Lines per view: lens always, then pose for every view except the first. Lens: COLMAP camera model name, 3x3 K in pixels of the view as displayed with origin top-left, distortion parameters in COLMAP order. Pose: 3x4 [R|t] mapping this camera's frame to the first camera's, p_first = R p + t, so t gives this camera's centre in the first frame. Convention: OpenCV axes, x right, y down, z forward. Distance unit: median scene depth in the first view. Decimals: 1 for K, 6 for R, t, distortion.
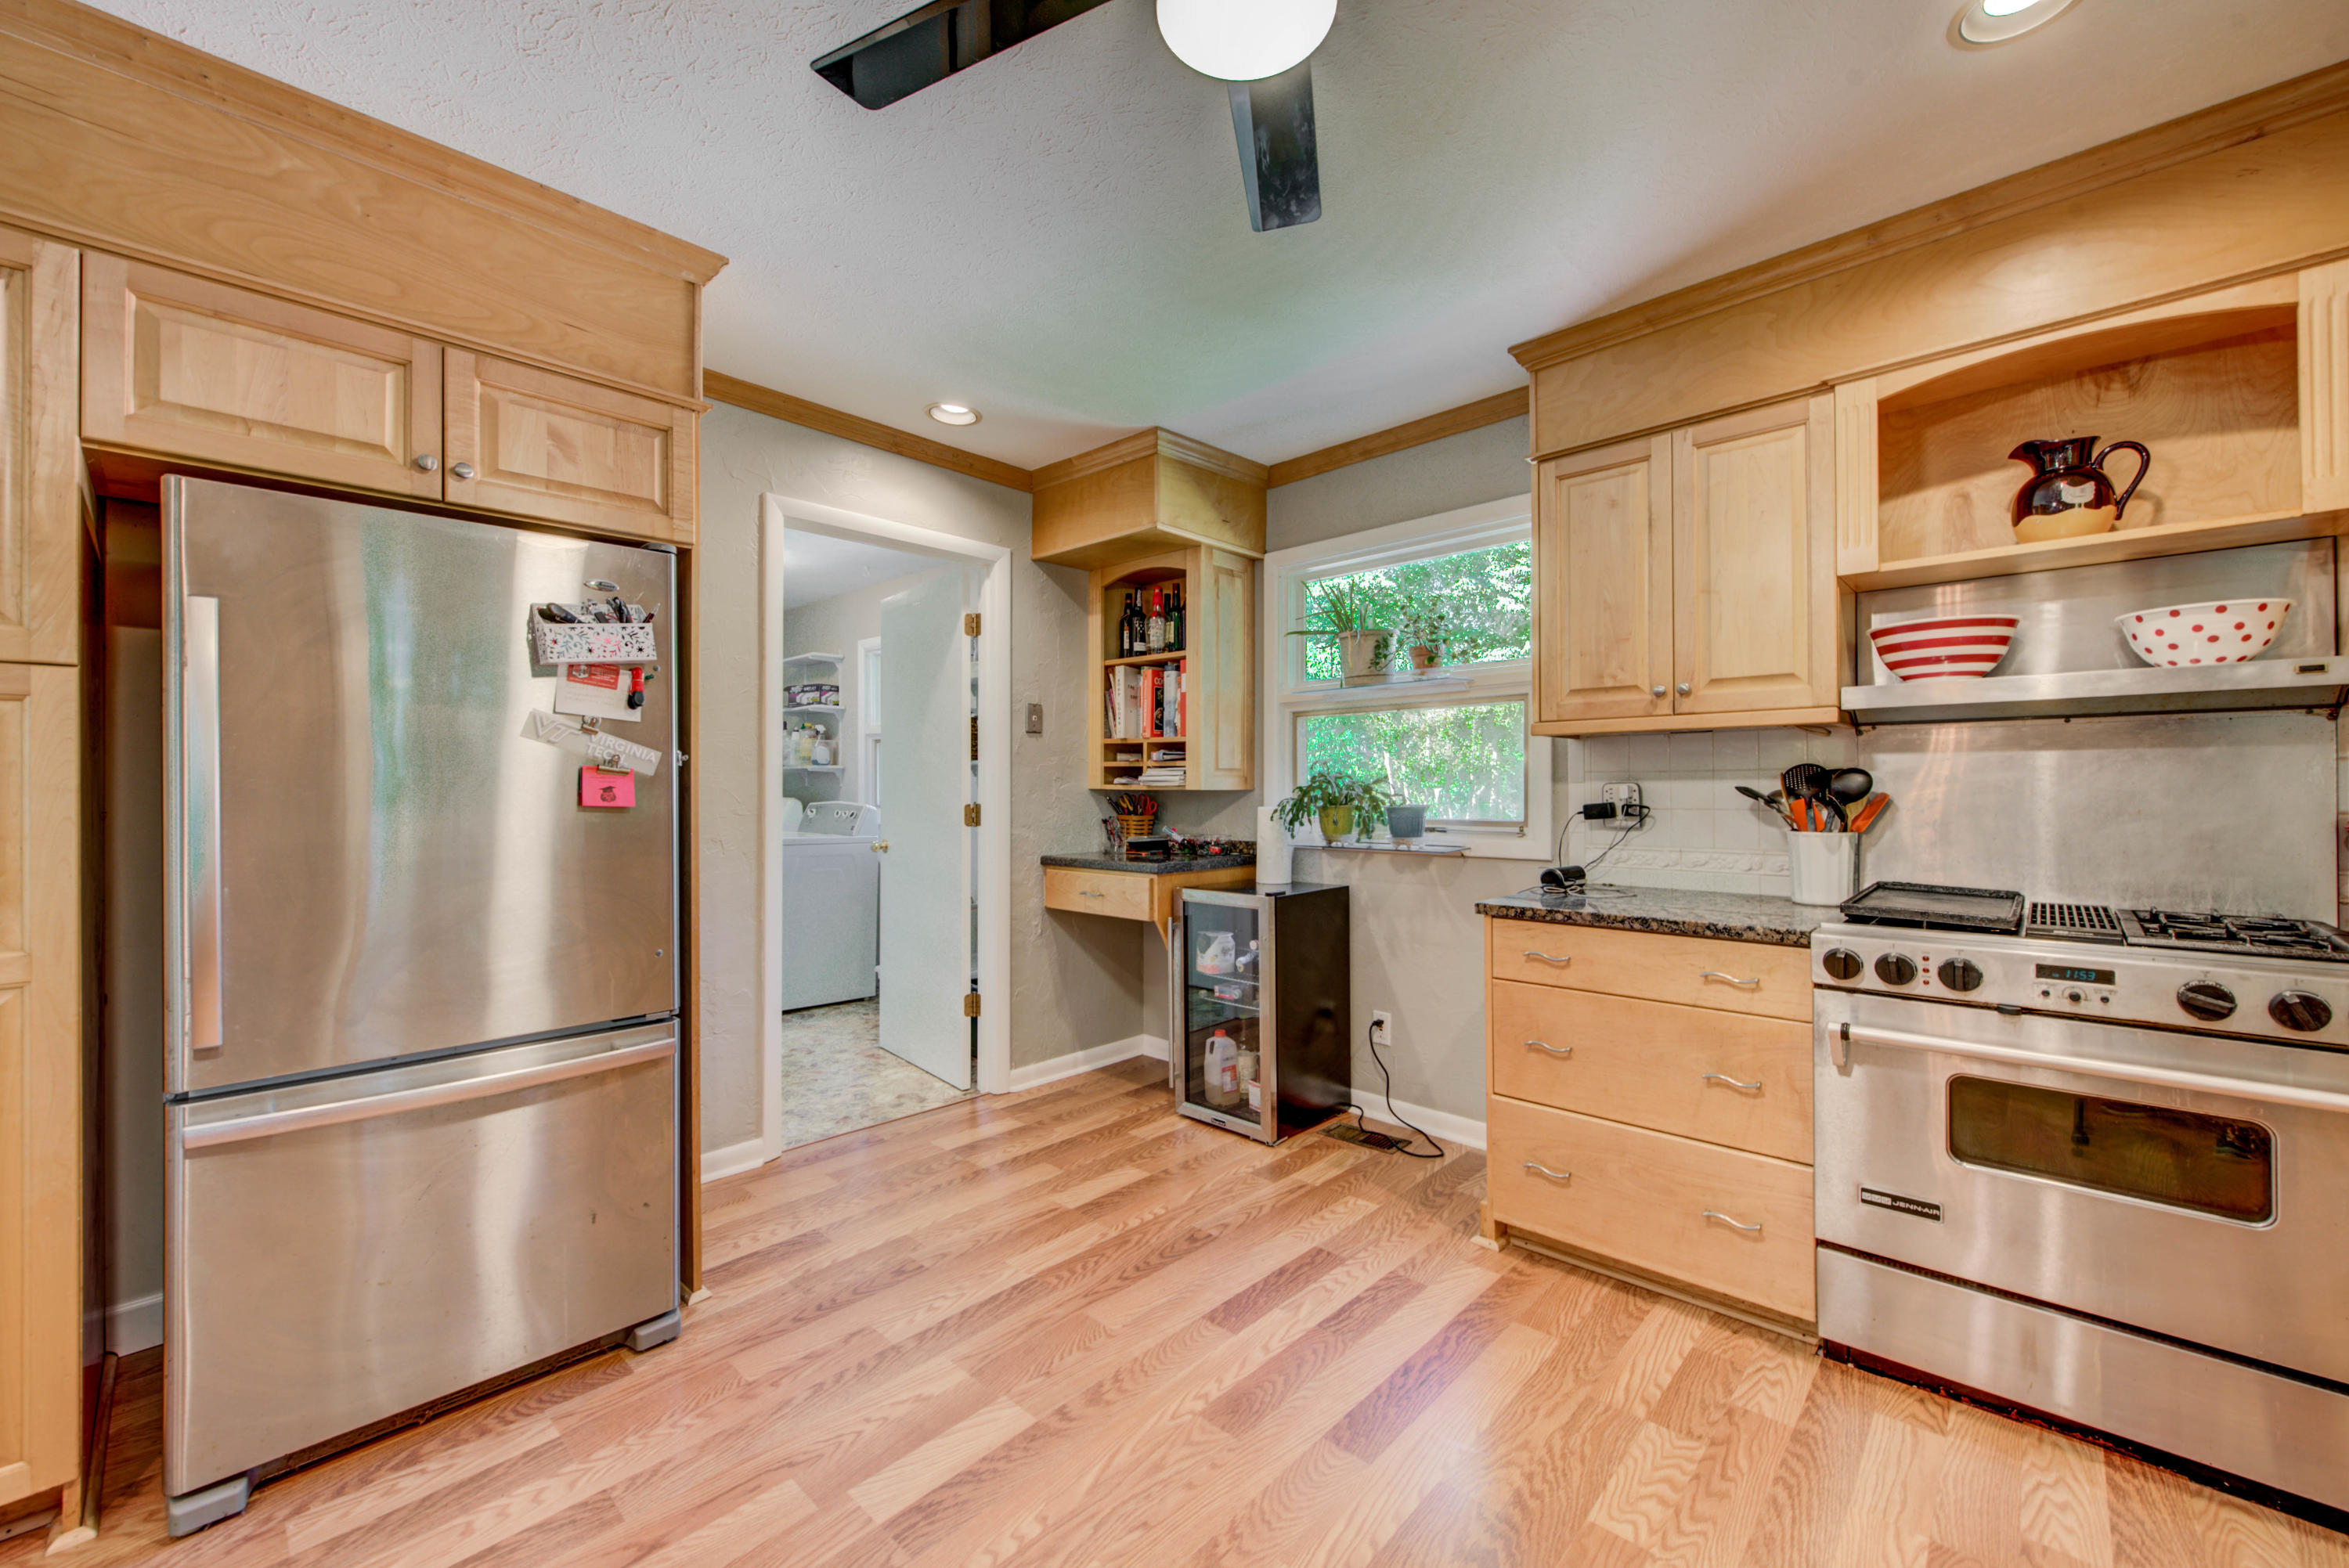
lens RADIAL K [[931.0, 0, 1178.3], [0, 931.0, 782.9], [0, 0, 1]] dist [0.002068, -0.000066]
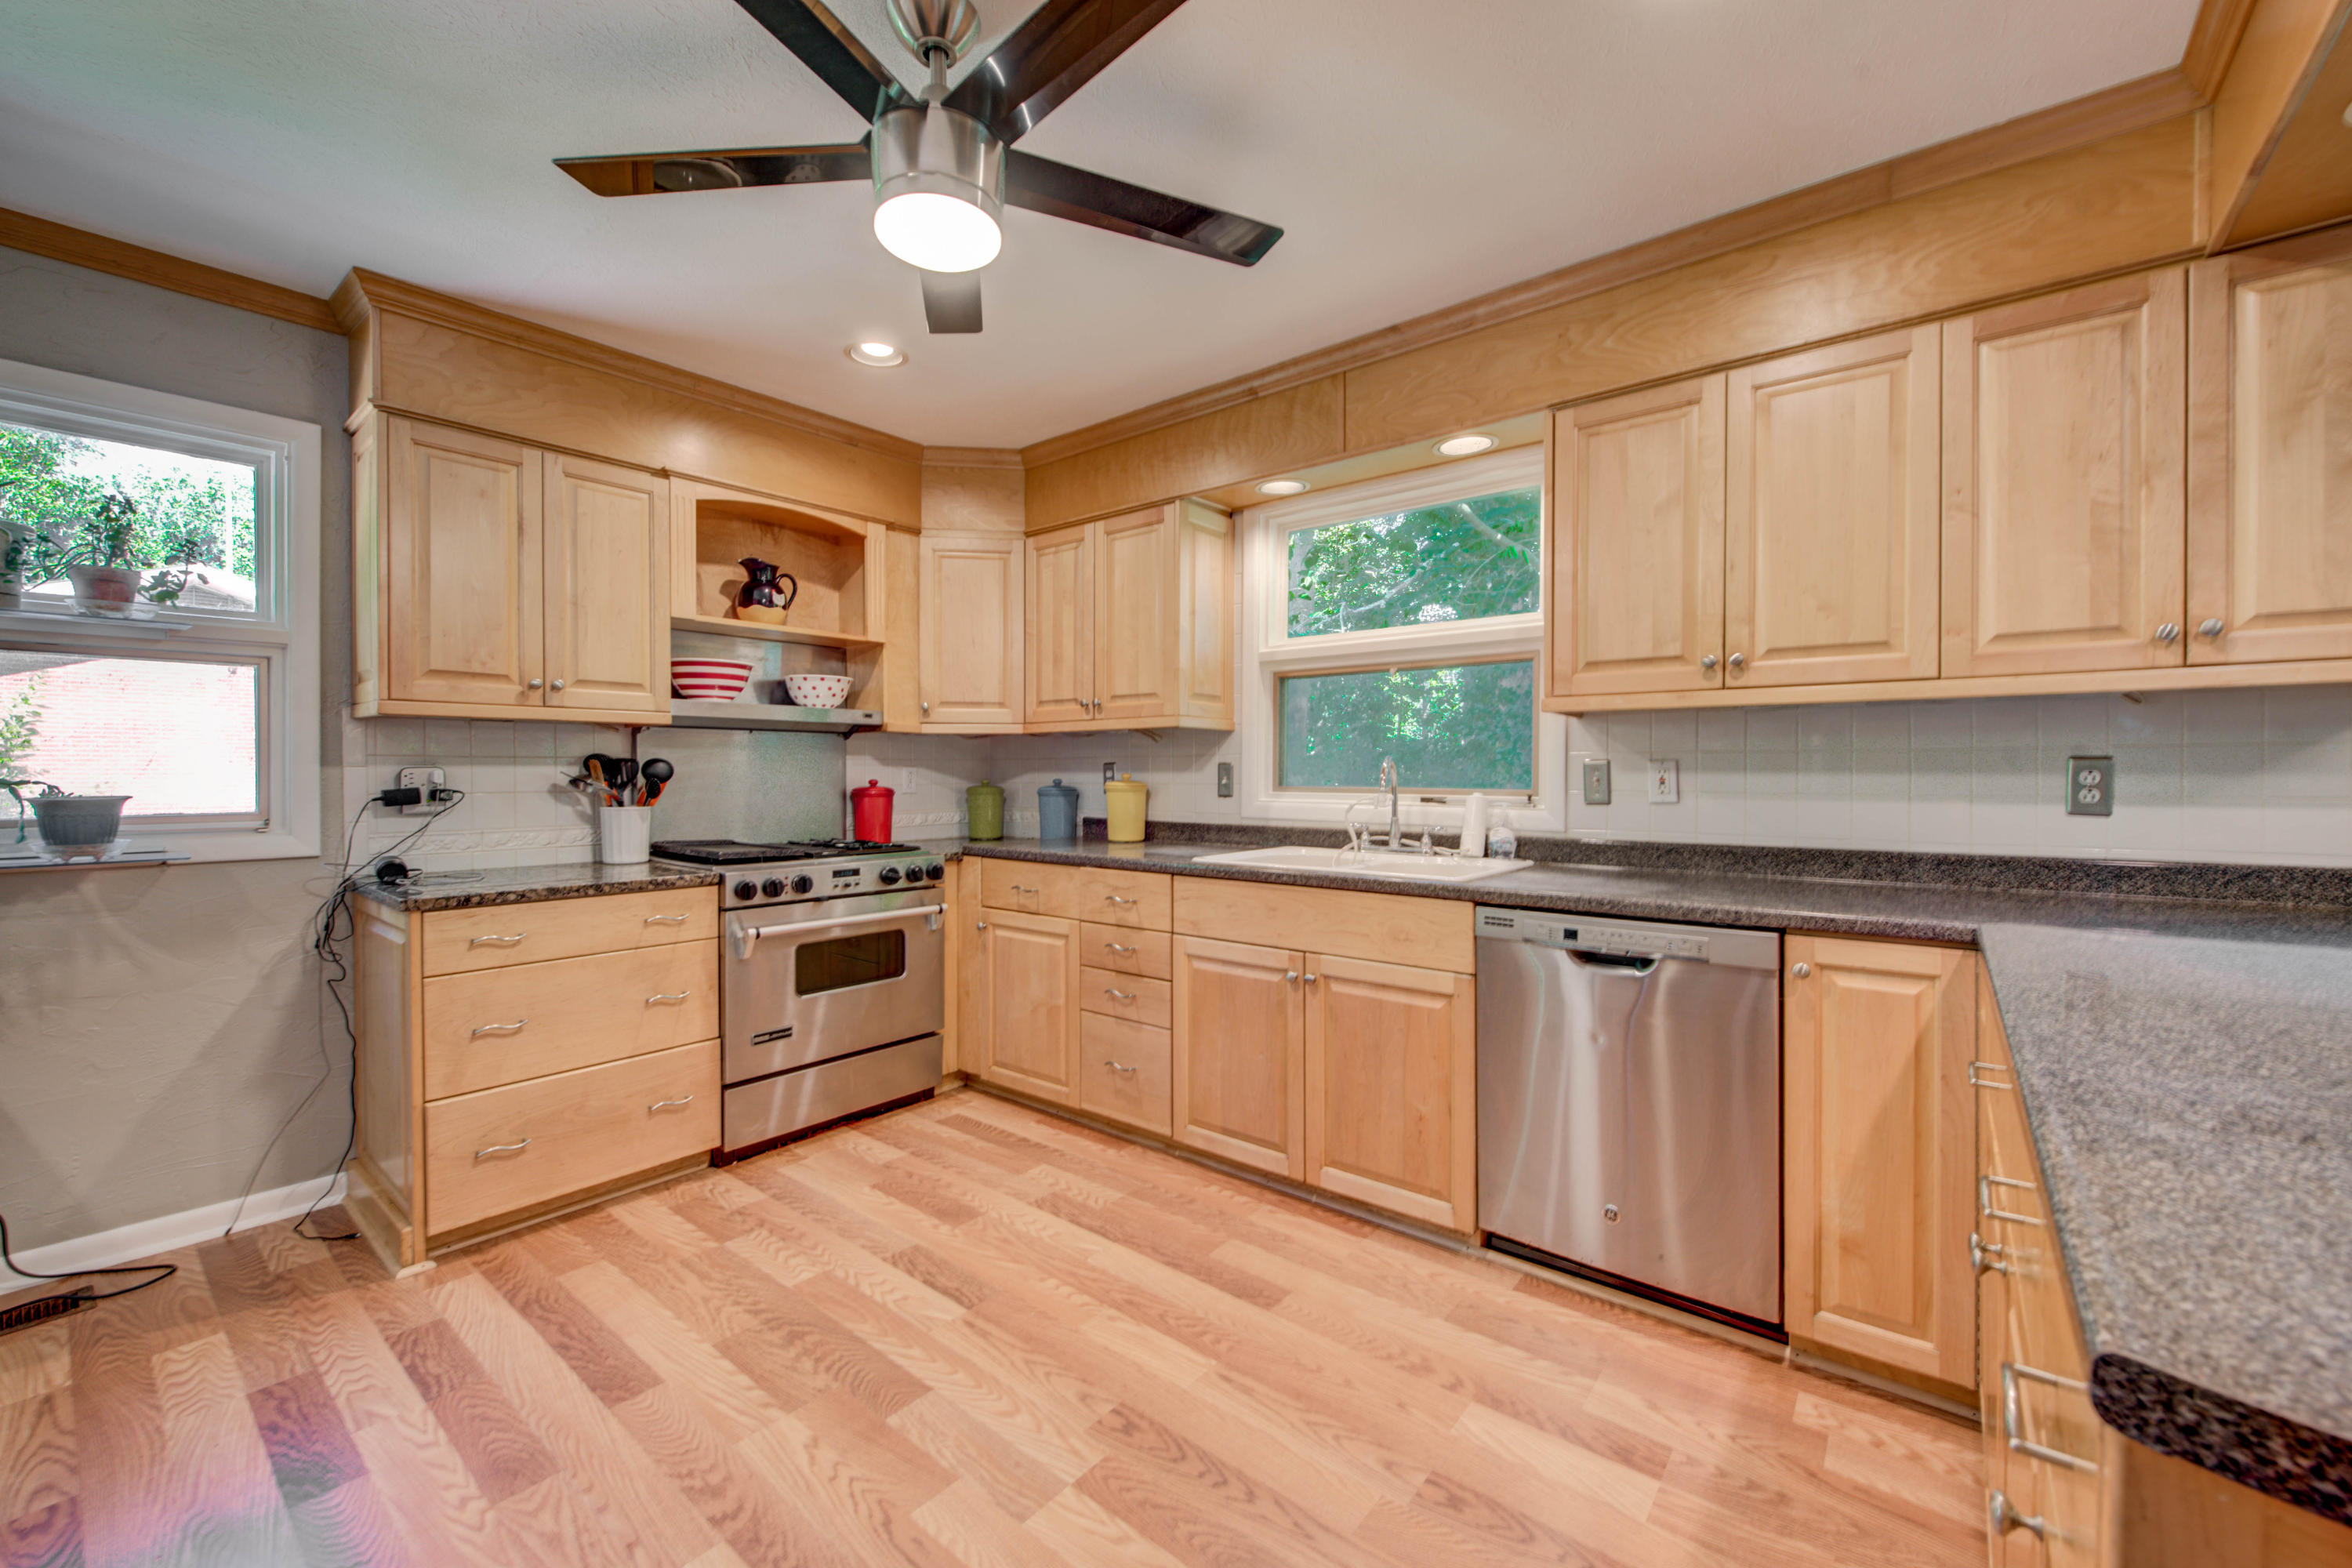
lens RADIAL K [[932.3, 0, 1180.1], [0, 932.3, 780.5], [0, 0, 1]] dist [0.002068, -0.000066]
pose [[-0.069799, -0.003500, 0.997555, -0.705154], [-0.004232, 0.999986, 0.003212, 0.009190], [-0.997552, -0.003997, -0.069813, 0.354238]]
